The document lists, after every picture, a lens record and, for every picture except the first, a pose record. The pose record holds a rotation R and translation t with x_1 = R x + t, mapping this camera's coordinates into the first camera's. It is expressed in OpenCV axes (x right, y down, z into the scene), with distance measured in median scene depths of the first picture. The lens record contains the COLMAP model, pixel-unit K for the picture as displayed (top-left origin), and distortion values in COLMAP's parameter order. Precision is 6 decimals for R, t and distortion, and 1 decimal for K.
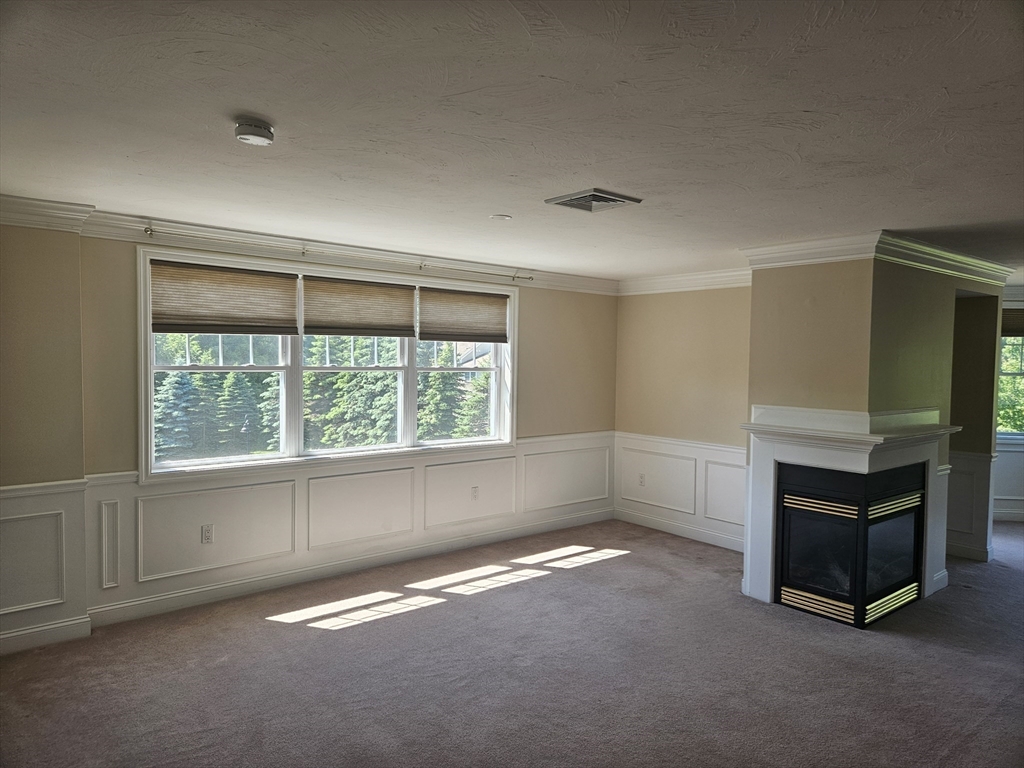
lens RADIAL K [[683.0, 0, 513.8], [0, 683.0, 387.1], [0, 0, 1]] dist [0.030086, -0.007481]
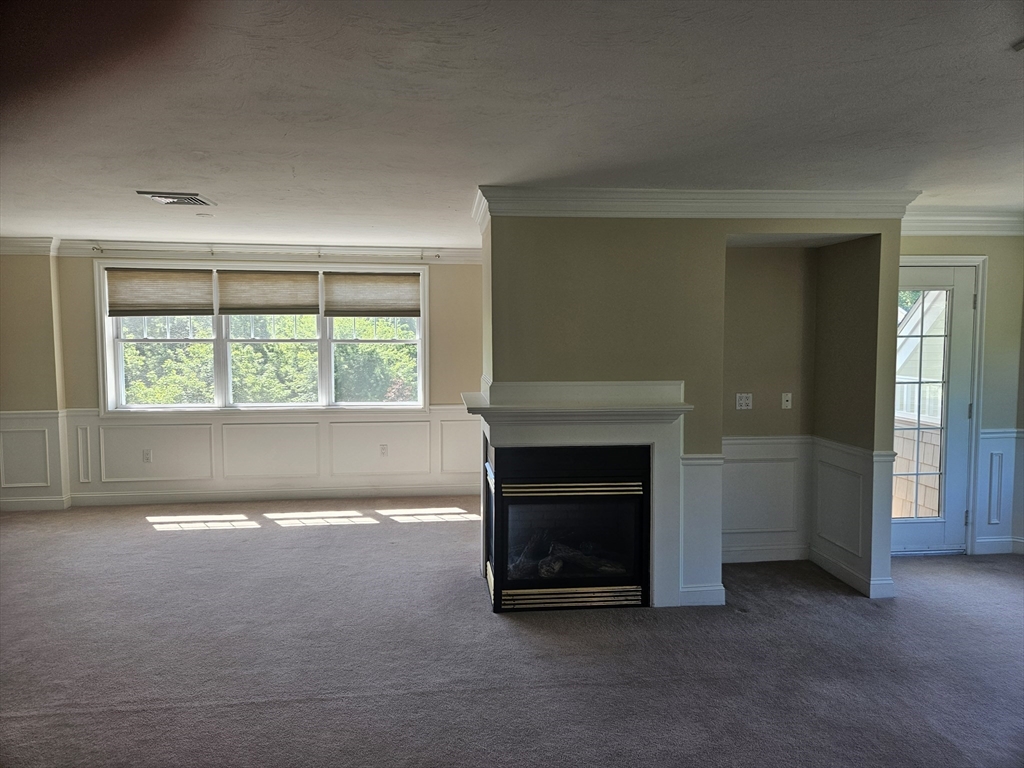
lens RADIAL K [[683.0, 0, 512.8], [0, 683.0, 376.3], [0, 0, 1]] dist [0.030086, -0.007481]
pose [[0.829392, 0.017854, -0.558381, 0.911957], [-0.012105, 0.999829, 0.013989, 0.016556], [0.558536, -0.004843, 0.829466, 0.218245]]
